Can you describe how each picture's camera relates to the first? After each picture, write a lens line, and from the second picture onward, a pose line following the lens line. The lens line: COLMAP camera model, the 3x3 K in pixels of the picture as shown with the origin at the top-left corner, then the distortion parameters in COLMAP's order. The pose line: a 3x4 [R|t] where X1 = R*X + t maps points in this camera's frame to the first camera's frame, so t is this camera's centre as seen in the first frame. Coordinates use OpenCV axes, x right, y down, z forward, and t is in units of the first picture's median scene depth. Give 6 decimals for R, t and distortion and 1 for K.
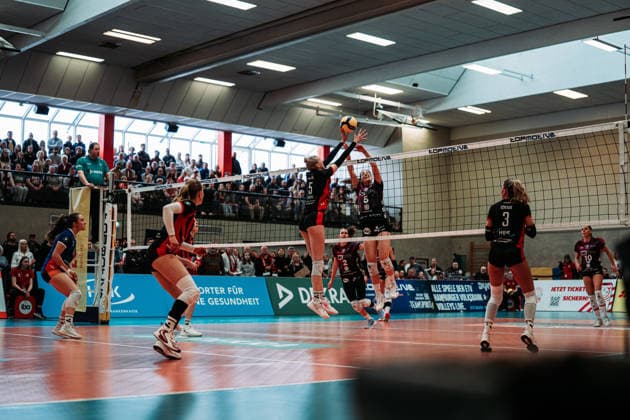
lens RADIAL K [[939.9, 0, 315.0], [0, 939.9, 210.0], [0, 0, 1]] dist [-0.174337, 0.021902]
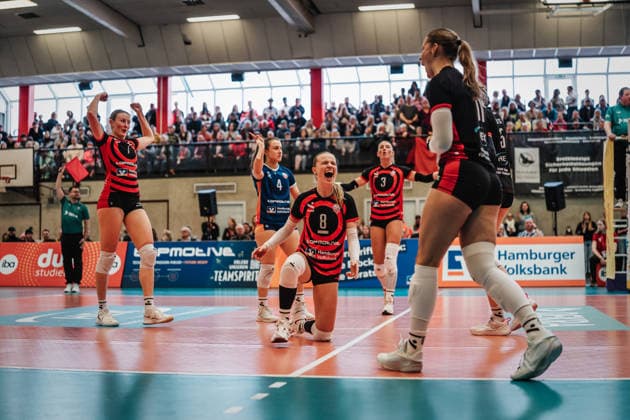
lens RADIAL K [[904.0, 0, 315.0], [0, 904.0, 210.0], [0, 0, 1]] dist [-0.168562, 0.003502]
pose [[0.582279, -0.052107, -0.811318, 0.289724], [0.080799, 0.996712, -0.006025, 0.025145], [0.808964, -0.062046, 0.584575, 0.272488]]
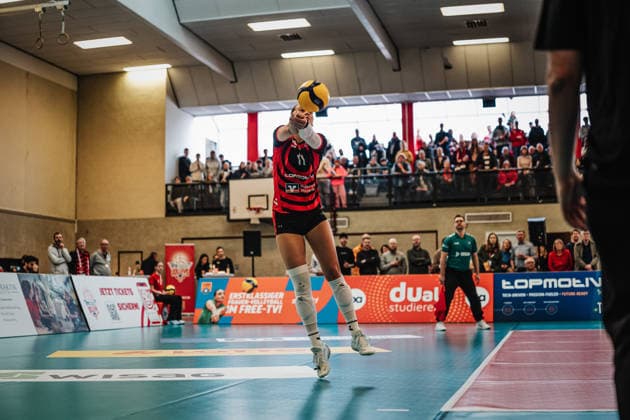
lens RADIAL K [[897.4, 0, 315.0], [0, 897.4, 210.0], [0, 0, 1]] dist [-0.235467, -0.003179]
pose [[0.536172, -0.088918, -0.839413, 0.271005], [0.086270, 0.995001, -0.050295, 0.023527], [0.839689, -0.045450, 0.541163, 0.255399]]
